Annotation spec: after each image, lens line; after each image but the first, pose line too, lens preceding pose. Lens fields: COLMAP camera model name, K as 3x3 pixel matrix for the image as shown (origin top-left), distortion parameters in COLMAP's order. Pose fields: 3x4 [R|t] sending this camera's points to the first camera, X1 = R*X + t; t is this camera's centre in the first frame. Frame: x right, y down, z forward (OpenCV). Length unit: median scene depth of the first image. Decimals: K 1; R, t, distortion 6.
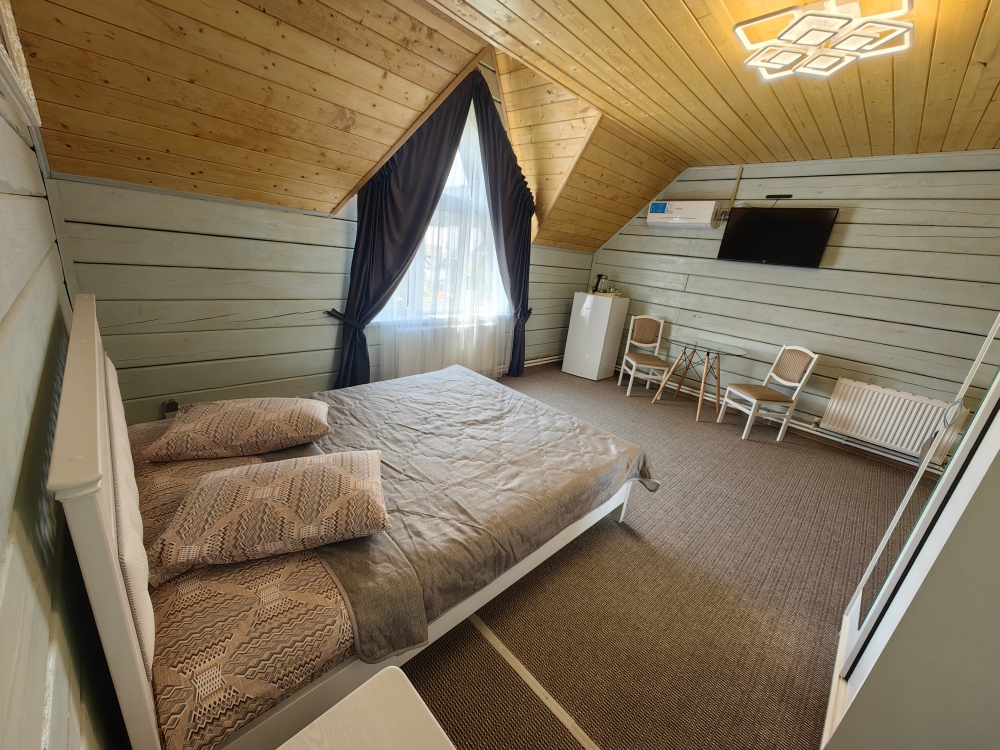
lens RADIAL K [[387.4, 0, 498.3], [0, 387.4, 376.7], [0, 0, 1]] dist [0.008569, -0.002614]
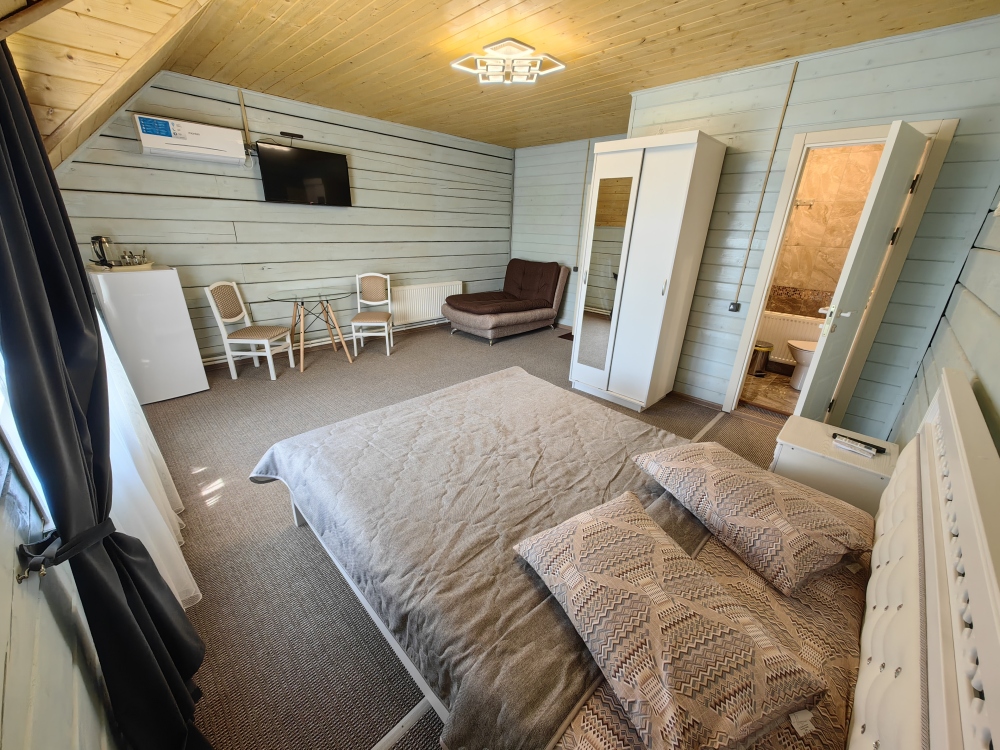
lens RADIAL K [[387.4, 0, 496.8], [0, 387.4, 376.6], [0, 0, 1]] dist [0.008569, -0.002614]
pose [[-0.016516, -0.467117, 0.884041, -0.504447], [0.275477, 0.847816, 0.453123, -0.249229], [-0.961166, 0.251016, 0.114678, 0.544974]]
